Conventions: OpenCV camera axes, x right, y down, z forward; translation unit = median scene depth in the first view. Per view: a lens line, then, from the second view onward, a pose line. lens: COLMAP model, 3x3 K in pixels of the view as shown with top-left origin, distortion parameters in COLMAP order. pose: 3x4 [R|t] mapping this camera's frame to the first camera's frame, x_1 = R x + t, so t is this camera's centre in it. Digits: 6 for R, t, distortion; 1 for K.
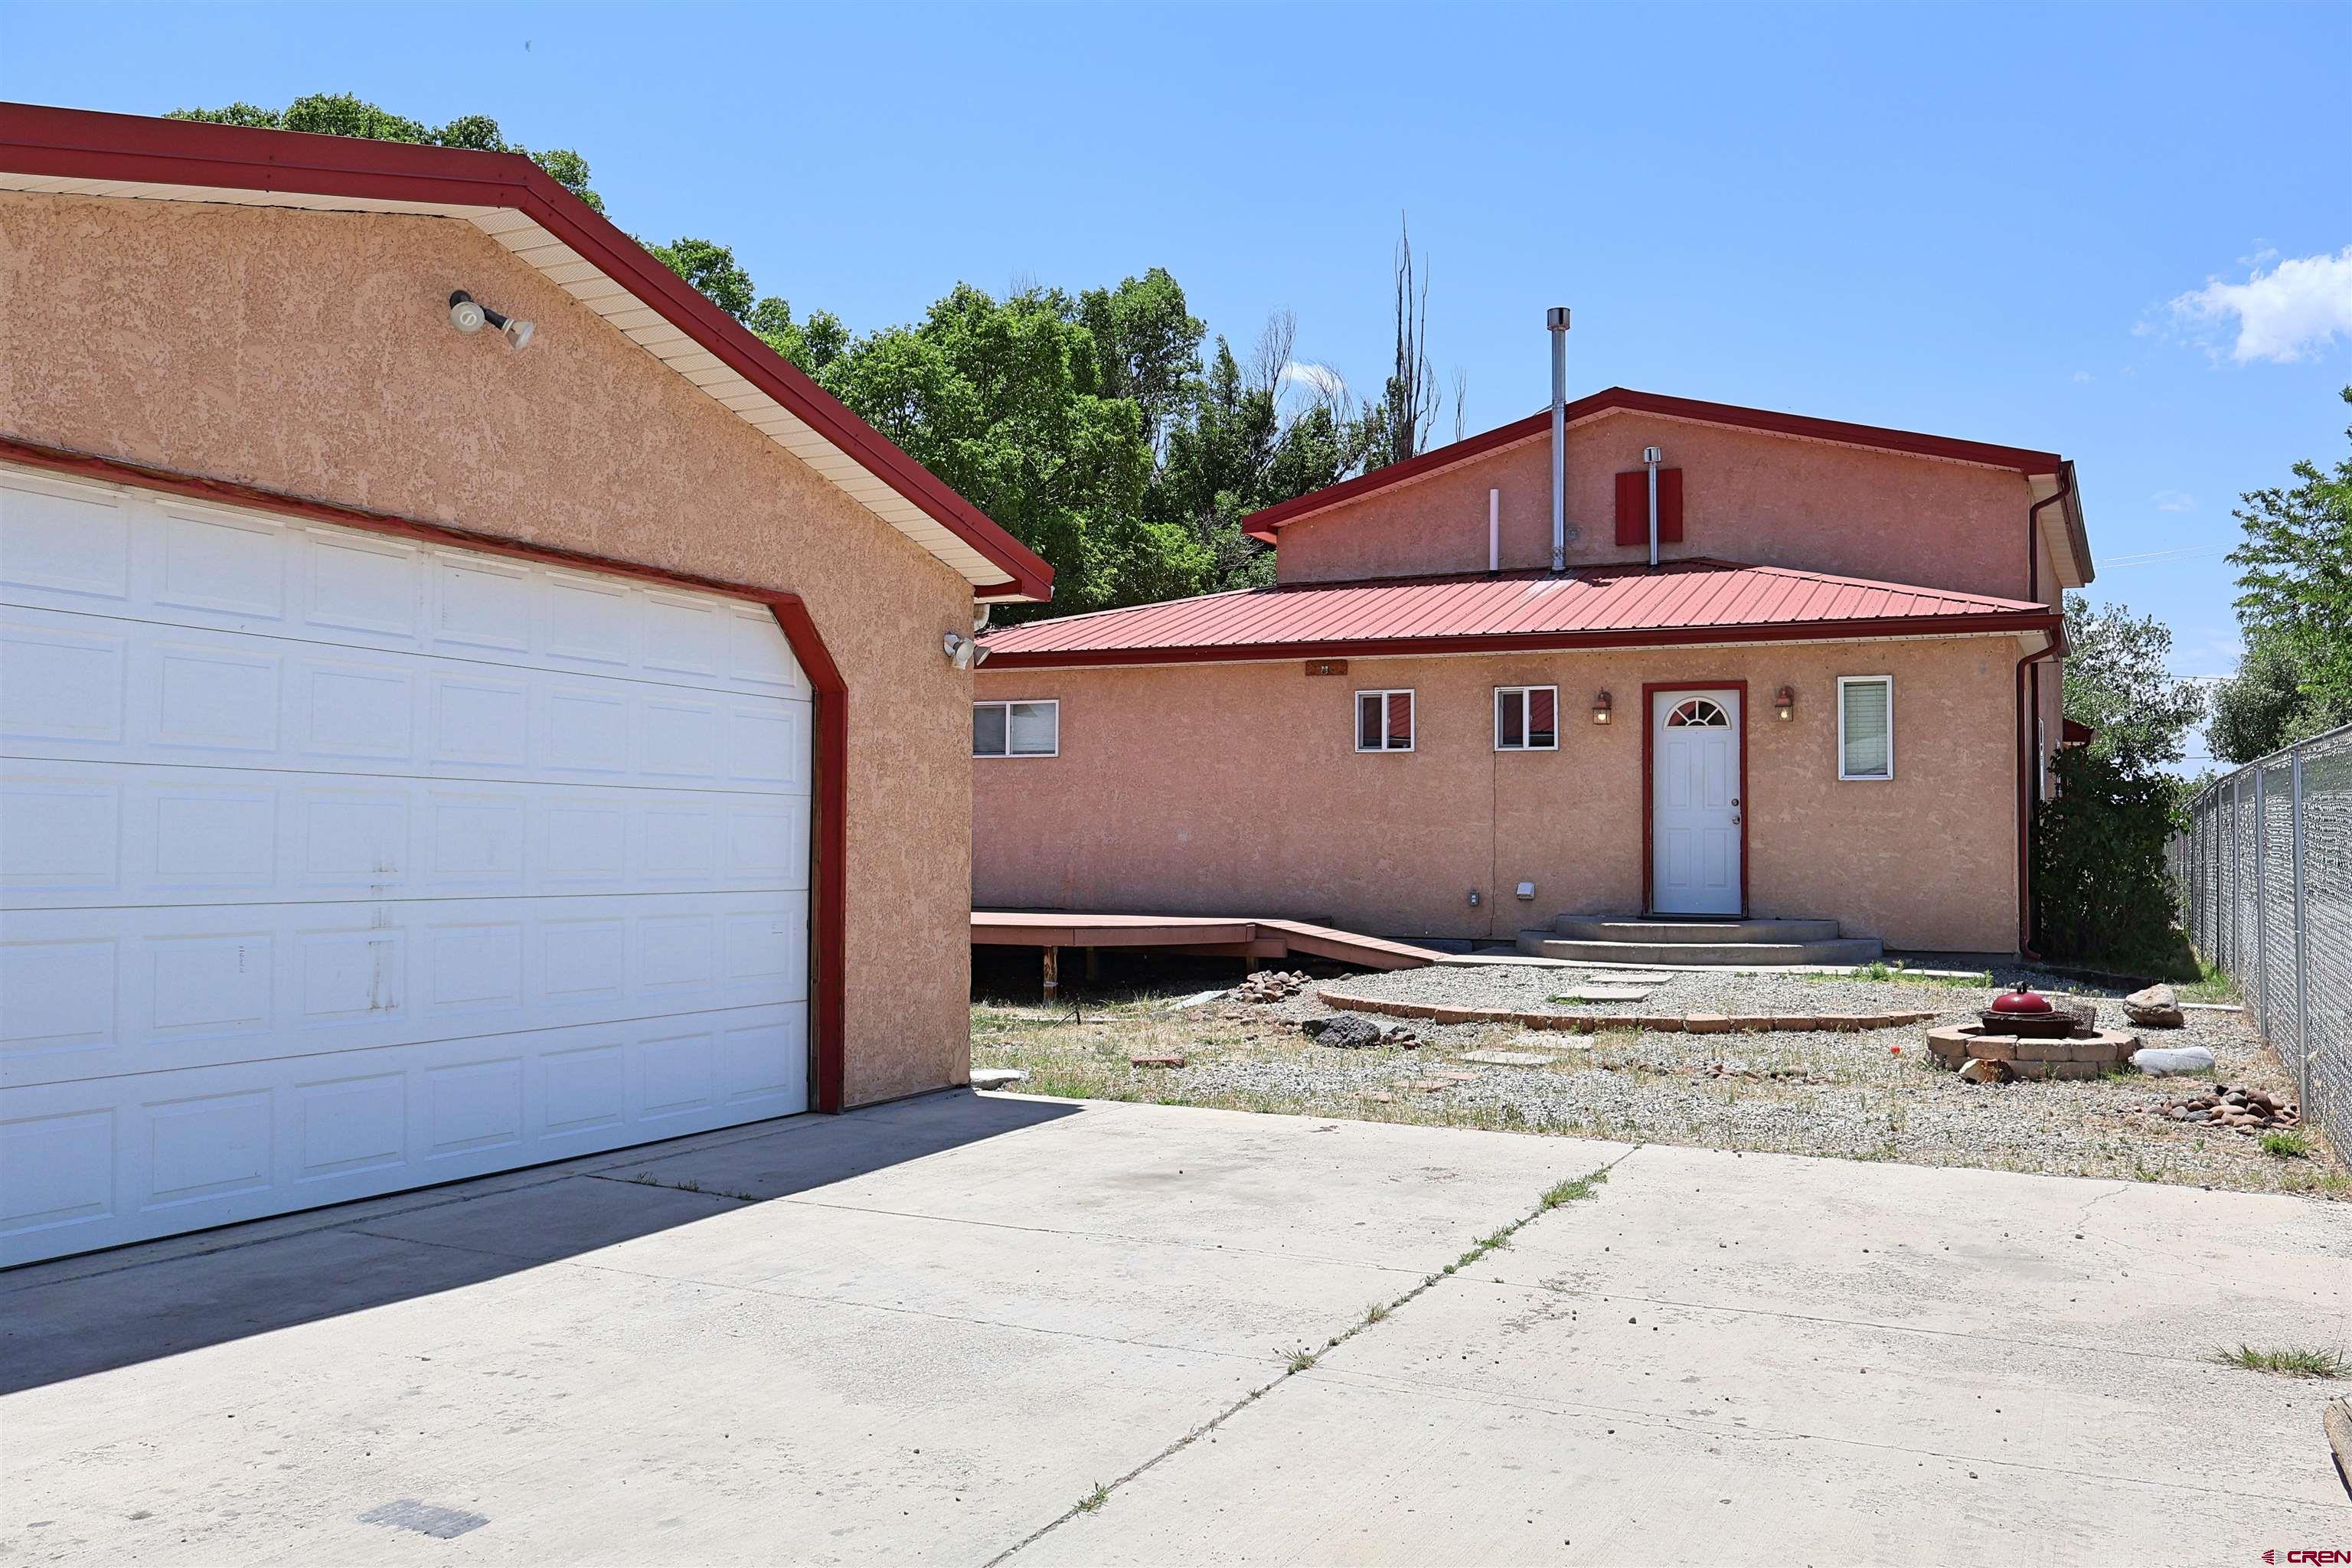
lens RADIAL K [[2007.8, 0, 1176.6], [0, 2007.8, 775.9], [0, 0, 1]] dist [-0.014801, 0.008016]
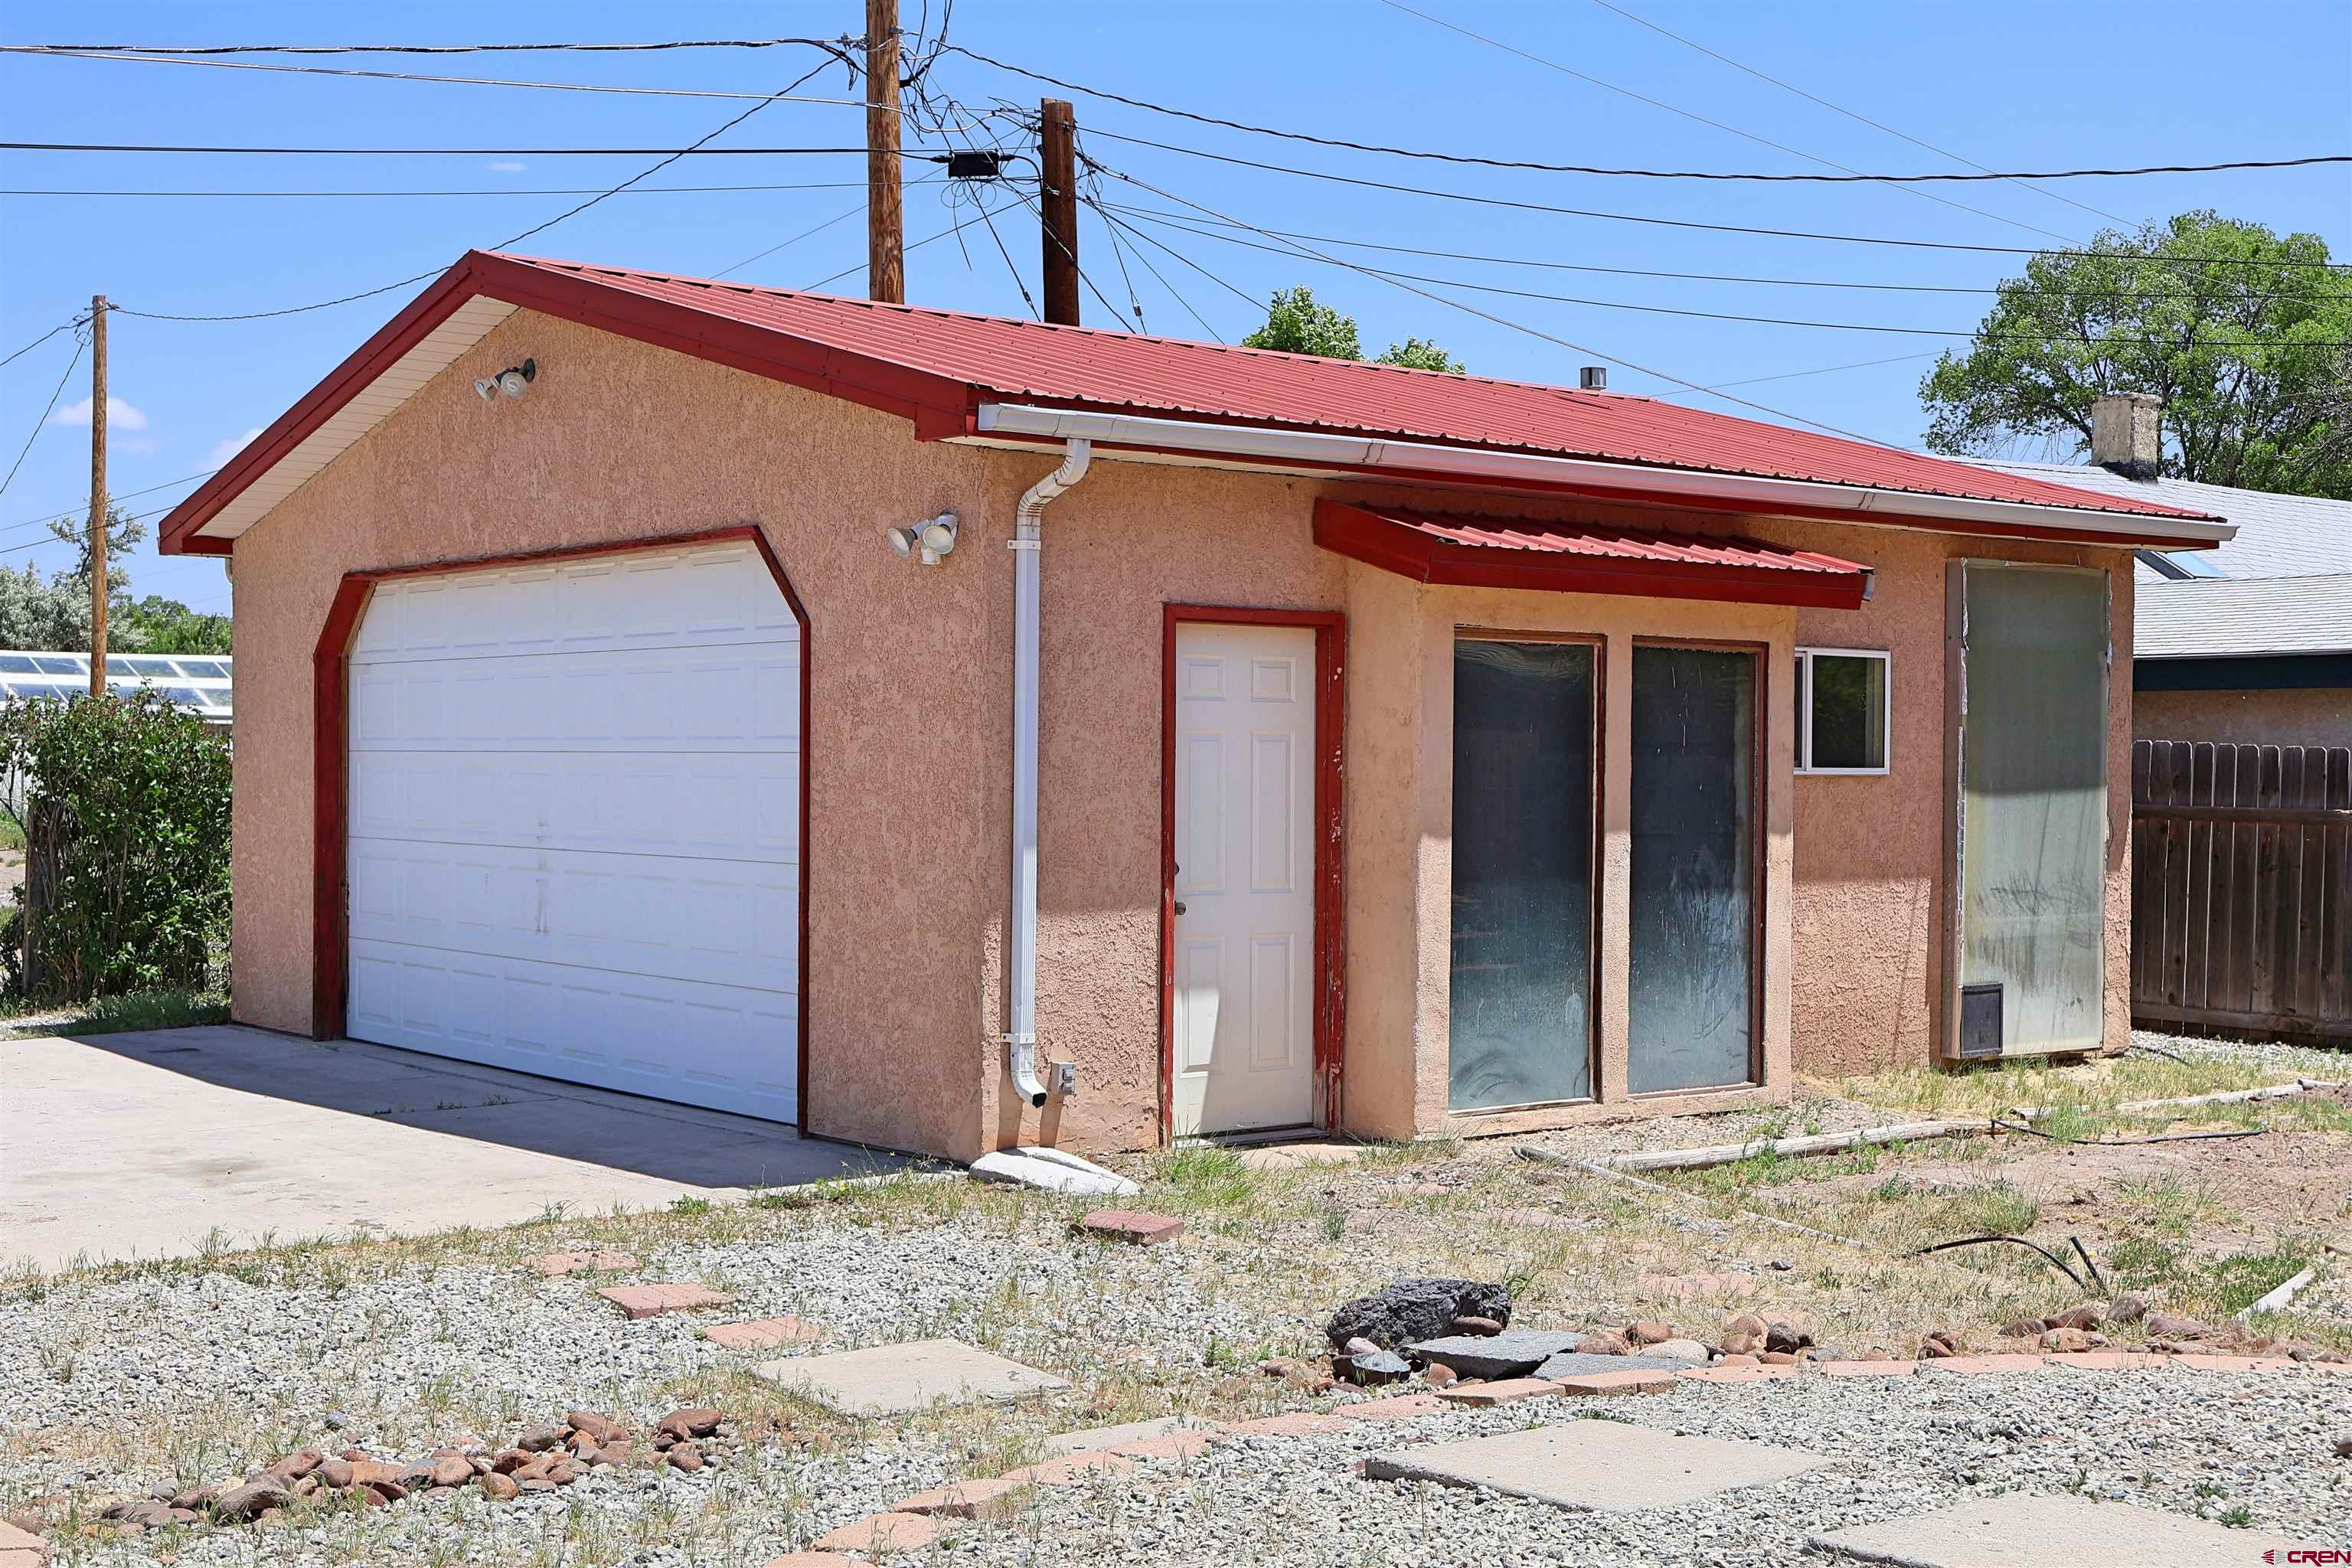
lens RADIAL K [[2007.8, 0, 1176.6], [0, 2007.8, 789.4], [0, 0, 1]] dist [-0.014801, 0.008016]
pose [[-0.265617, -0.001035, -0.964078, 0.565810], [0.026994, 0.999599, -0.008511, 0.034956], [0.963701, -0.028285, -0.265482, 1.321877]]
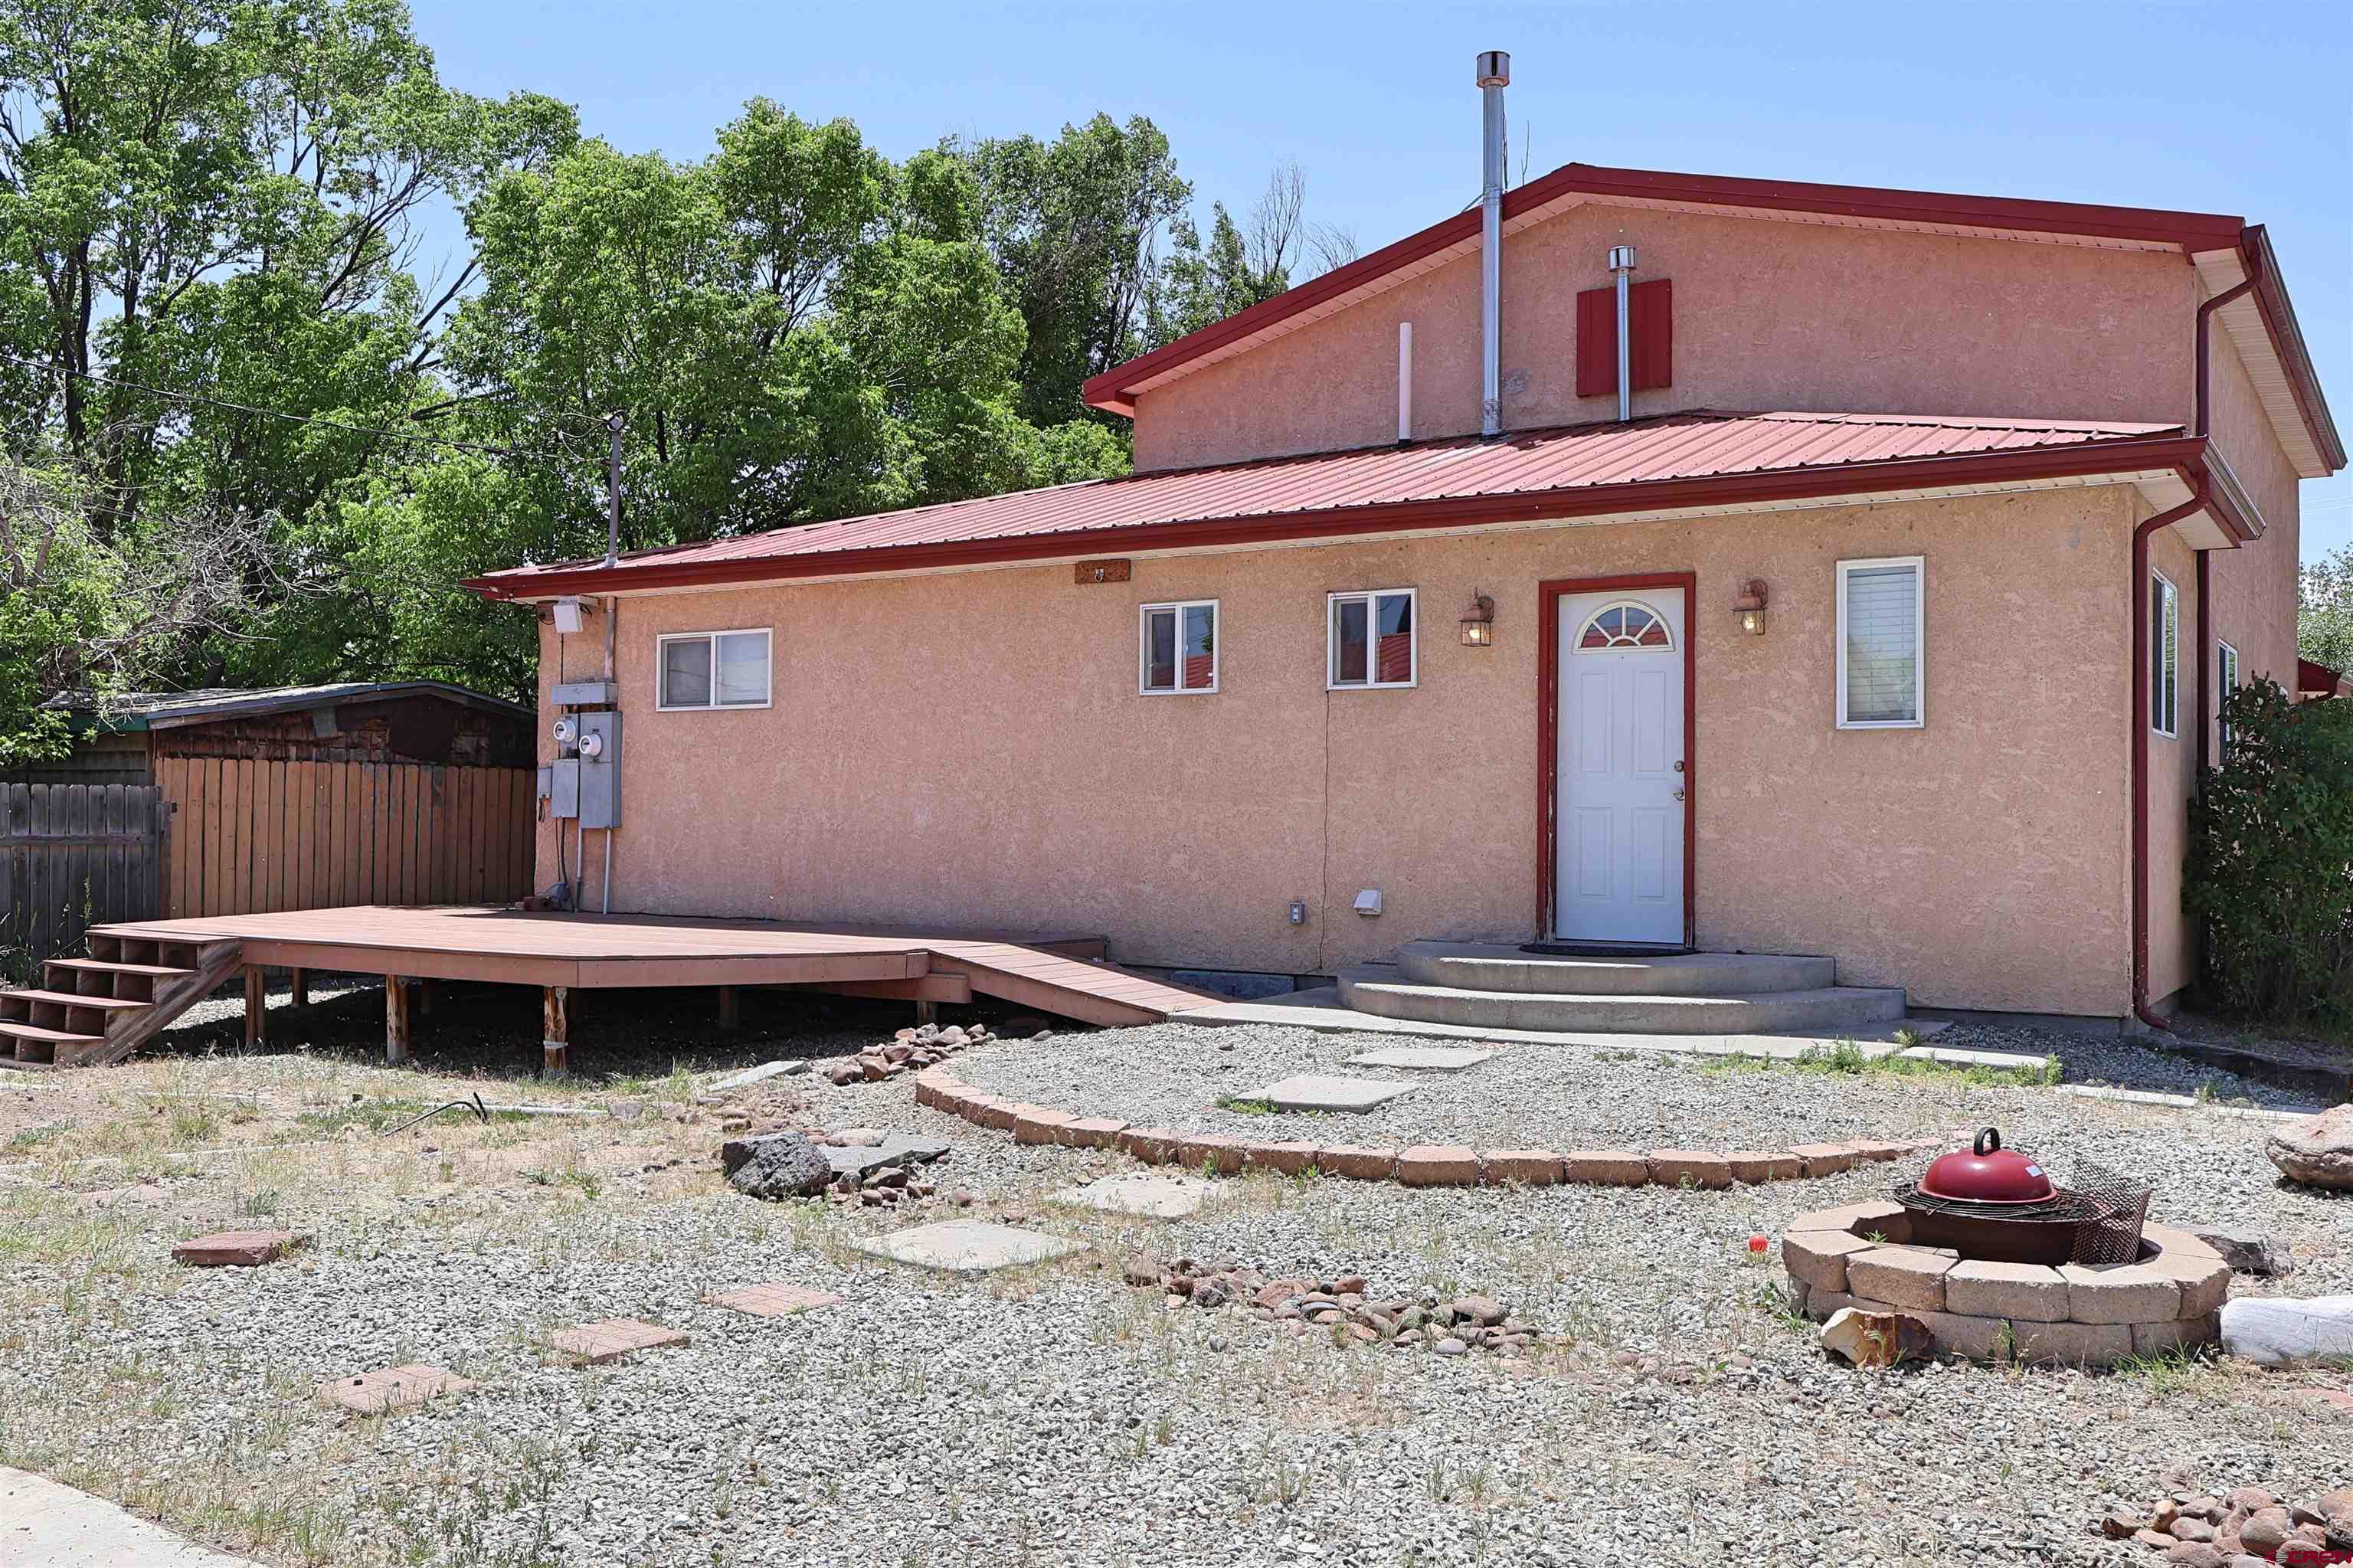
lens RADIAL K [[2008.7, 0, 1175.3], [0, 2008.7, 794.0], [0, 0, 1]] dist [-0.014801, 0.008016]
pose [[0.991586, 0.000321, -0.129451, 0.196463], [0.001758, 0.999871, 0.015949, 0.011216], [0.129439, -0.016042, 0.991458, 0.341815]]
